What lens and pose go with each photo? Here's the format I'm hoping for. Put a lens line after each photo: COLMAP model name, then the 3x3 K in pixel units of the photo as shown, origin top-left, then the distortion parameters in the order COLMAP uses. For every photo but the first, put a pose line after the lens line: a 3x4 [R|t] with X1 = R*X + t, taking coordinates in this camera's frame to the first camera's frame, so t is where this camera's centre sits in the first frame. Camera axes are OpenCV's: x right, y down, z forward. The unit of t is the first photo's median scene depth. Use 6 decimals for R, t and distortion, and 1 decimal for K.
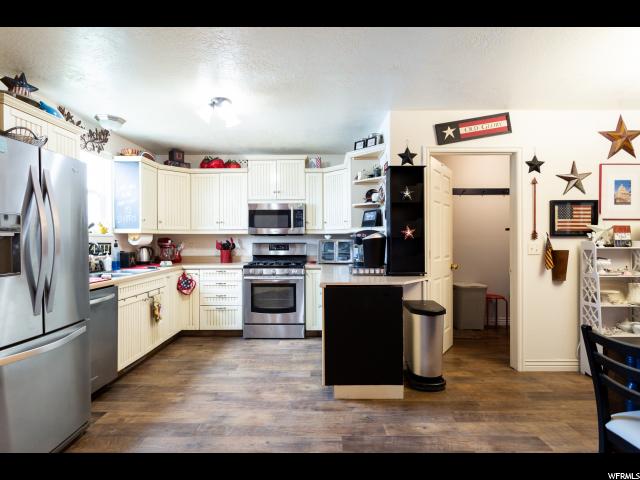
lens RADIAL K [[338.2, 0, 322.5], [0, 338.2, 241.3], [0, 0, 1]] dist [0.000601, 0.002198]
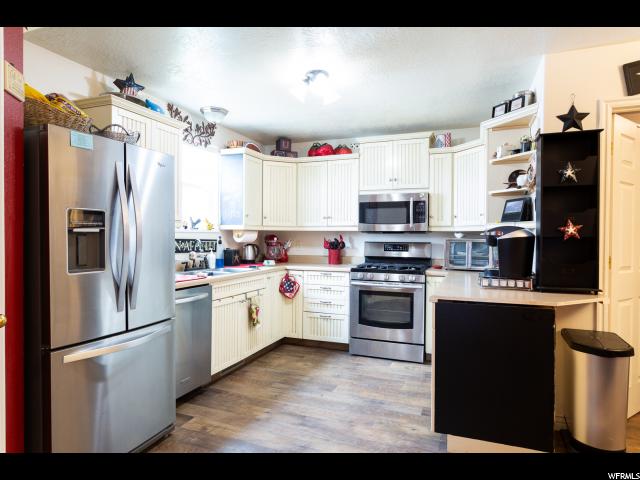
lens RADIAL K [[391.3, 0, 320.6], [0, 391.3, 241.8], [0, 0, 1]] dist [-0.004765, 0.002822]
pose [[0.931198, 0.013923, -0.364247, 0.067329], [-0.011987, 0.999899, 0.007574, -0.001308], [0.364316, -0.002687, 0.931271, 0.079238]]
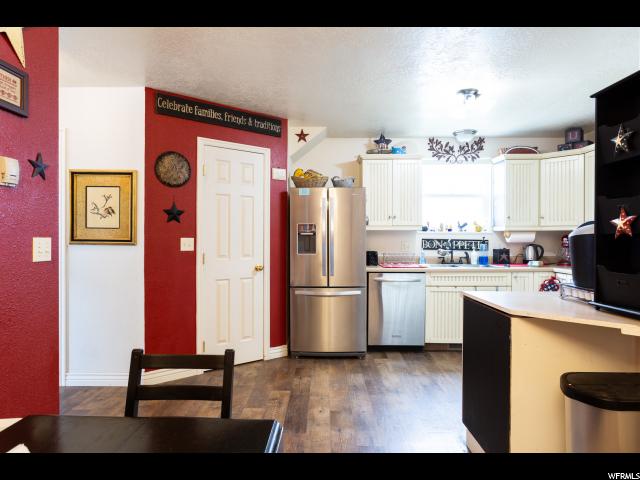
lens RADIAL K [[391.3, 0, 319.2], [0, 391.3, 240.0], [0, 0, 1]] dist [-0.004765, 0.002822]
pose [[-0.016640, 0.010331, -0.999808, 0.752014], [-0.009208, 0.999903, 0.010485, -0.003890], [0.999819, 0.009381, -0.016543, 0.553703]]
